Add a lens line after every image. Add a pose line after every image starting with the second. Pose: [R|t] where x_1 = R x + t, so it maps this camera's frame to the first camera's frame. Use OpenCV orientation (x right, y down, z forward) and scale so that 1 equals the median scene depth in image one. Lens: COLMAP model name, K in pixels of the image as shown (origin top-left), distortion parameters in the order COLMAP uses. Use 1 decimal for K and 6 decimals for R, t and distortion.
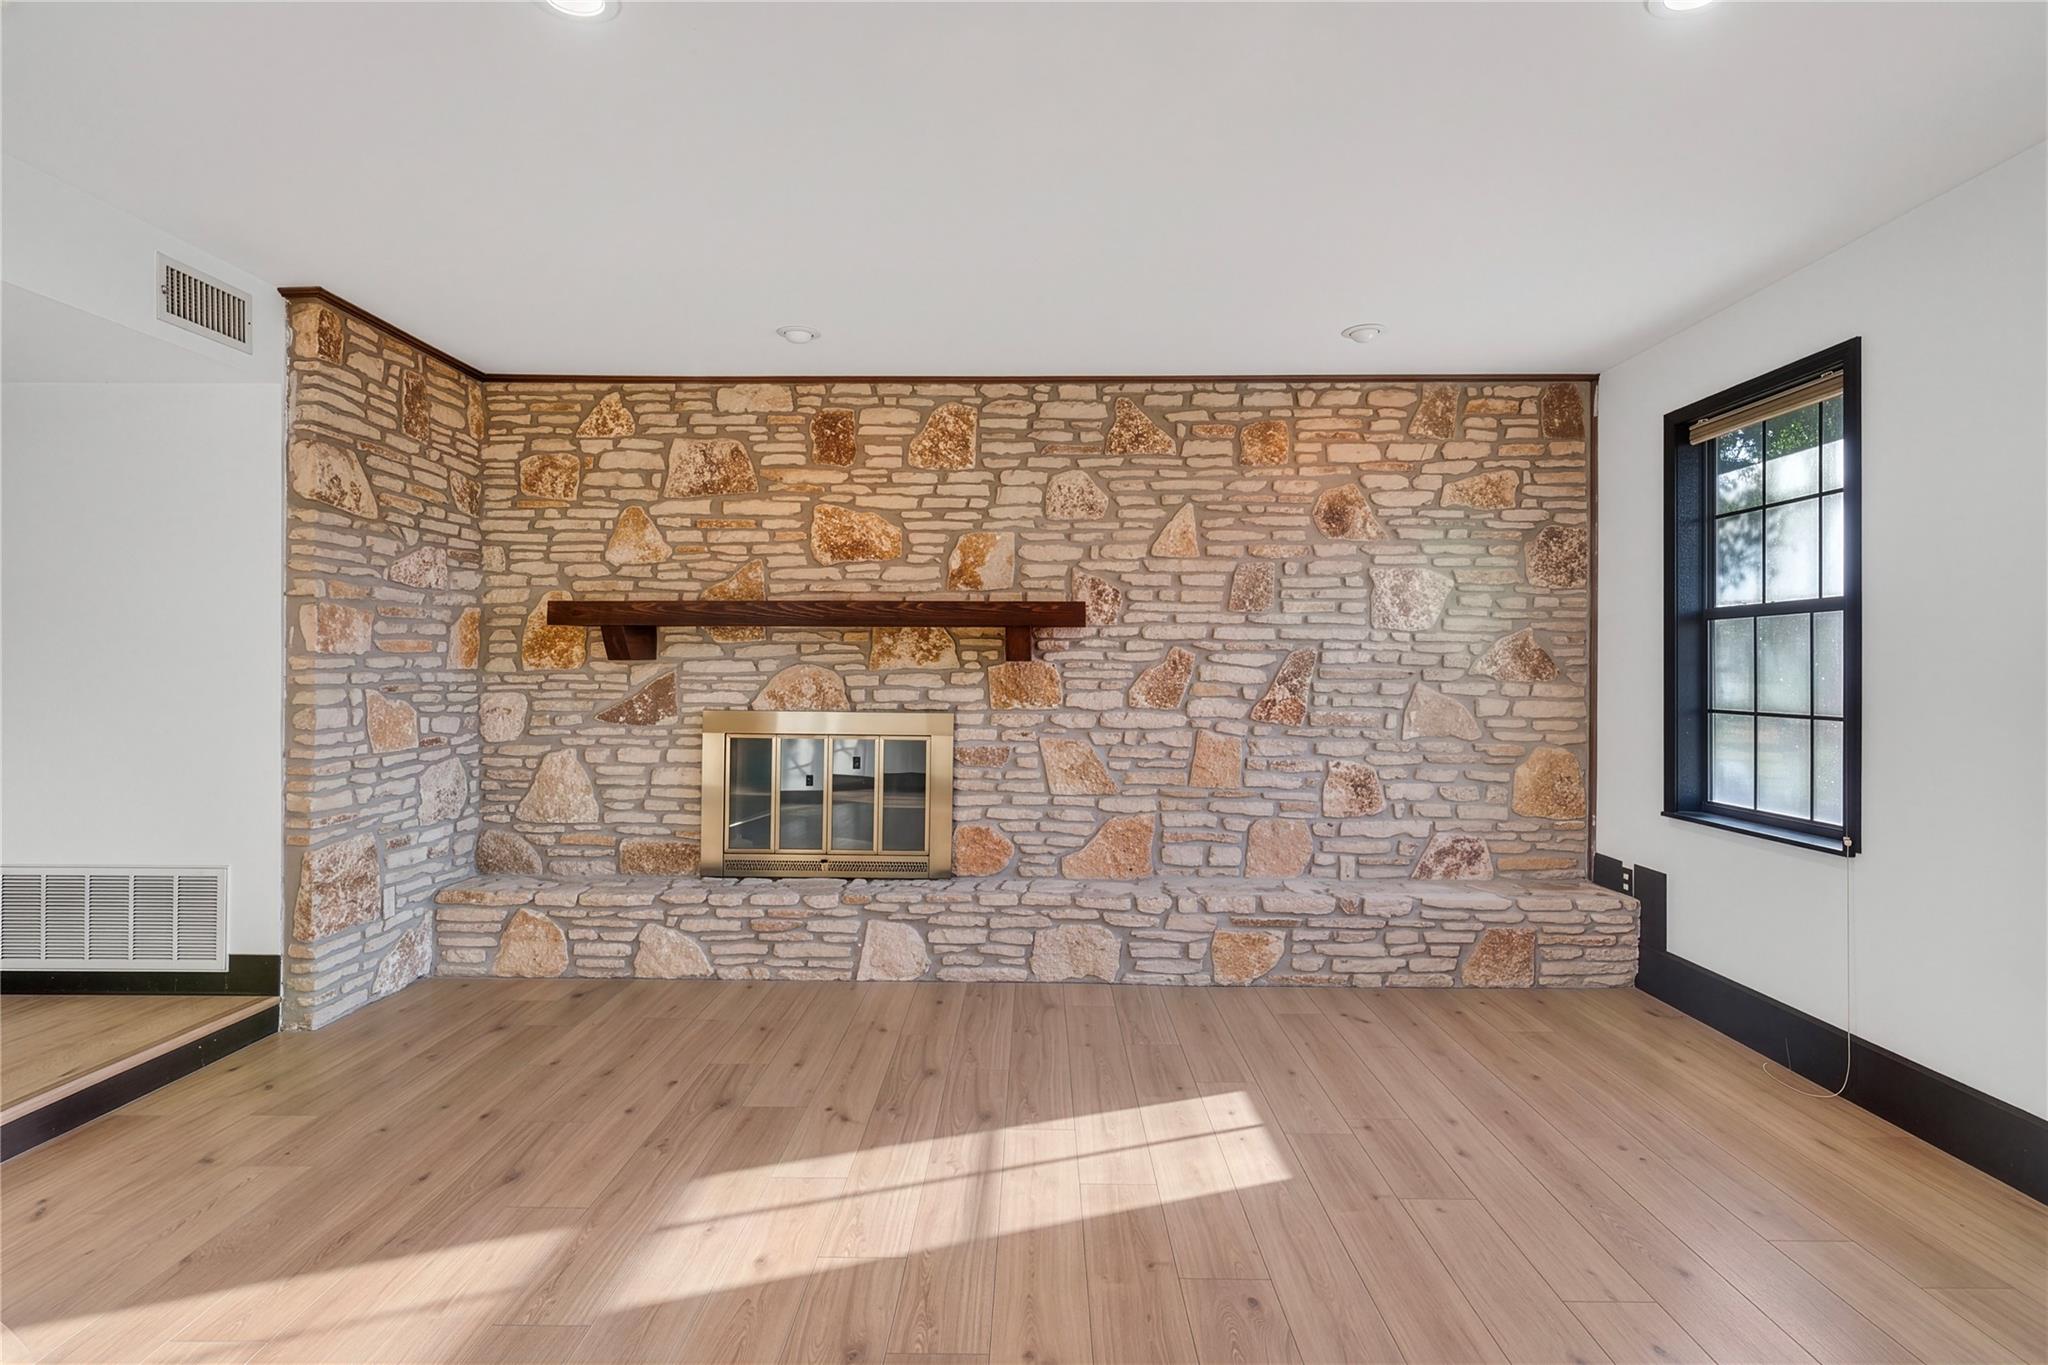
lens RADIAL K [[956.3, 0, 1019.2], [0, 956.3, 660.1], [0, 0, 1]] dist [0.004239, 0.000395]
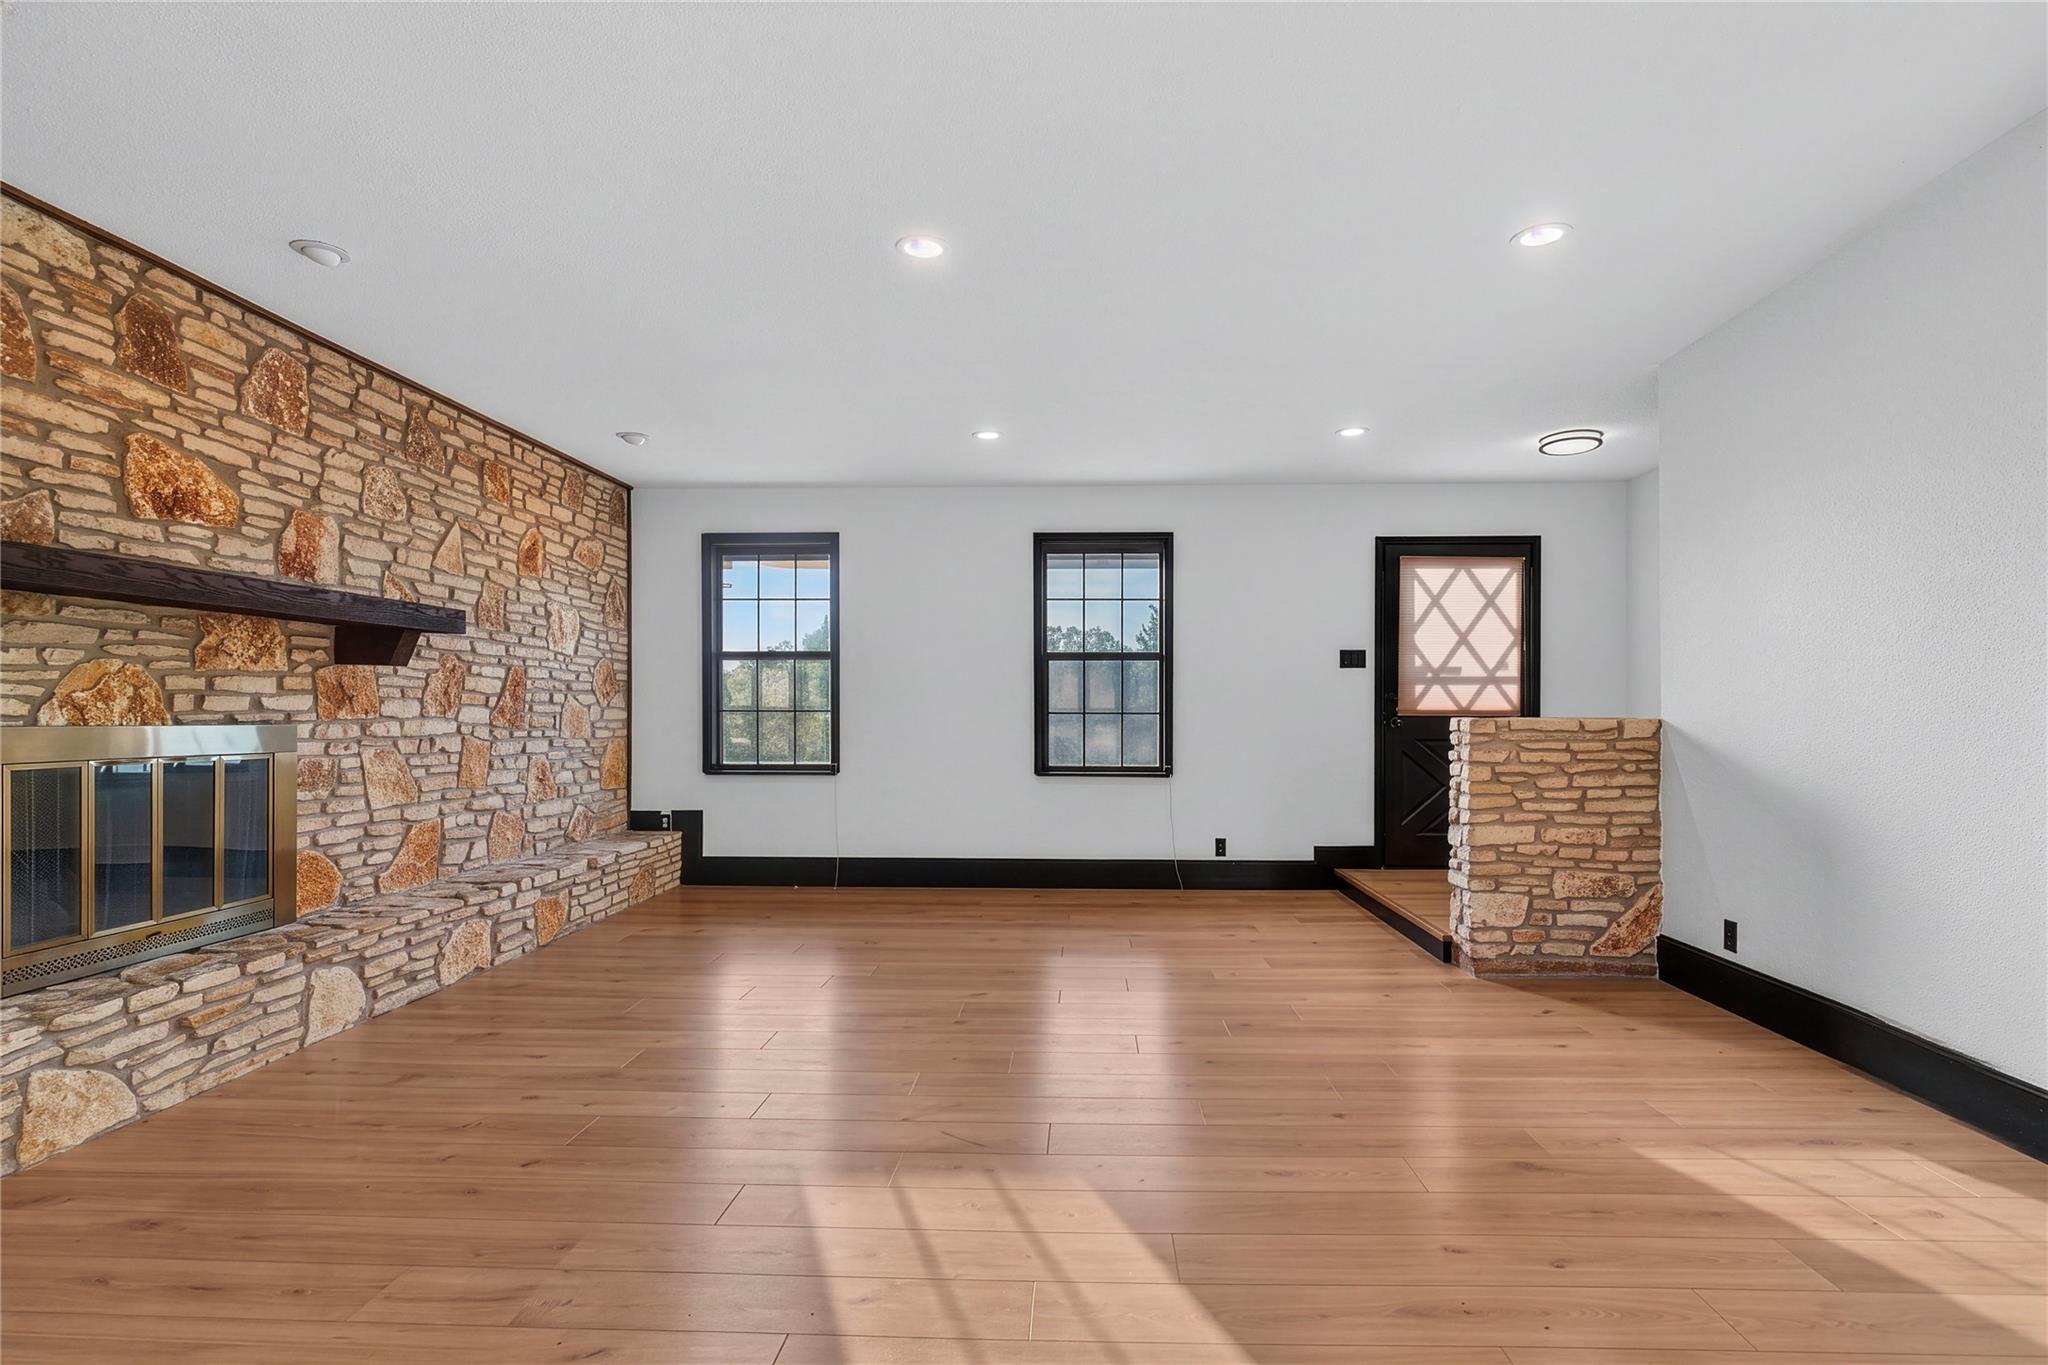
lens RADIAL K [[983.5, 0, 1024.0], [0, 983.5, 682.5], [0, 0, 1]] dist [0.005354, 0.000285]
pose [[0.066116, 0.022373, 0.997561, -0.882880], [-0.011518, 0.999699, -0.021657, 0.030025], [-0.997745, -0.010058, 0.066354, 0.300802]]
